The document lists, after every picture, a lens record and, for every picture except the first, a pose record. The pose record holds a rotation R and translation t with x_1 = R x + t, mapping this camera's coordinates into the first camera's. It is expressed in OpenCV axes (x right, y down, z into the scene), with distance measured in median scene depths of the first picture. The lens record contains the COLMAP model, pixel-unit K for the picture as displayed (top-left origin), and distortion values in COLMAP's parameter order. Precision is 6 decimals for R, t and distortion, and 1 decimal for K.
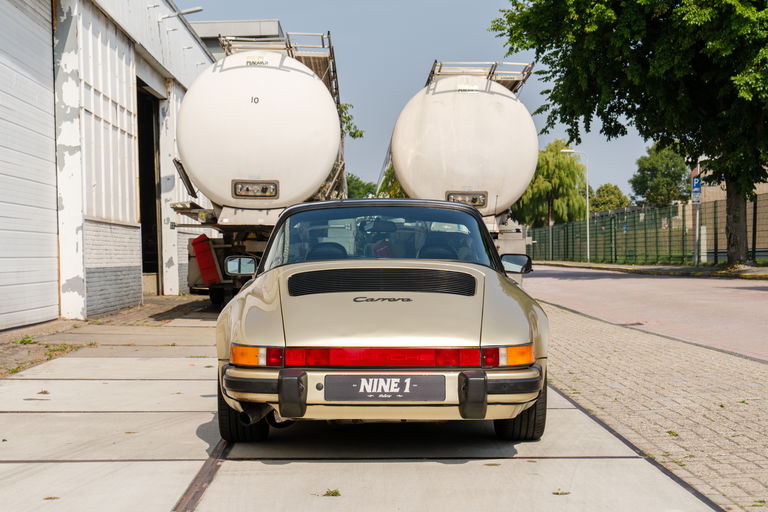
lens RADIAL K [[1397.5, 0, 386.5], [0, 1397.5, 251.0], [0, 0, 1]] dist [-0.062181, 0.000000]
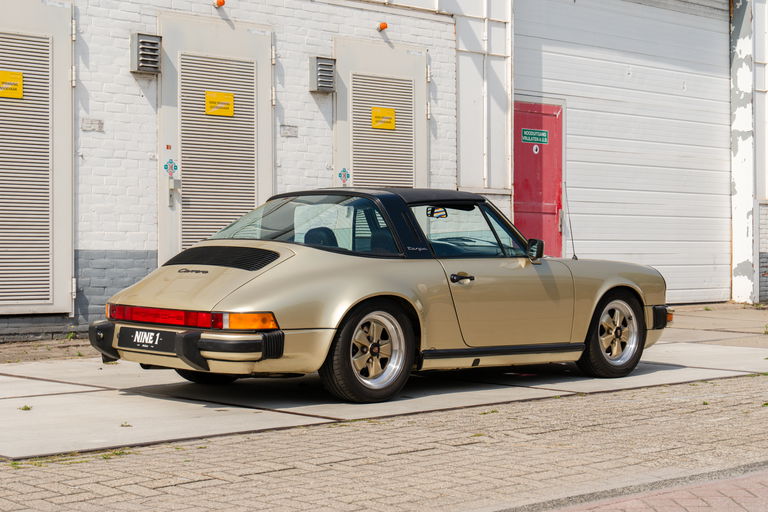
lens RADIAL K [[1497.1, 0, 419.7], [0, 1497.1, 230.9], [0, 0, 1]] dist [0.008261, 0.000000]
pose [[0.699255, 0.010849, -0.714790, 0.384616], [-0.013341, 0.999909, 0.002126, -0.002357], [0.714748, 0.008049, 0.699336, 0.075292]]
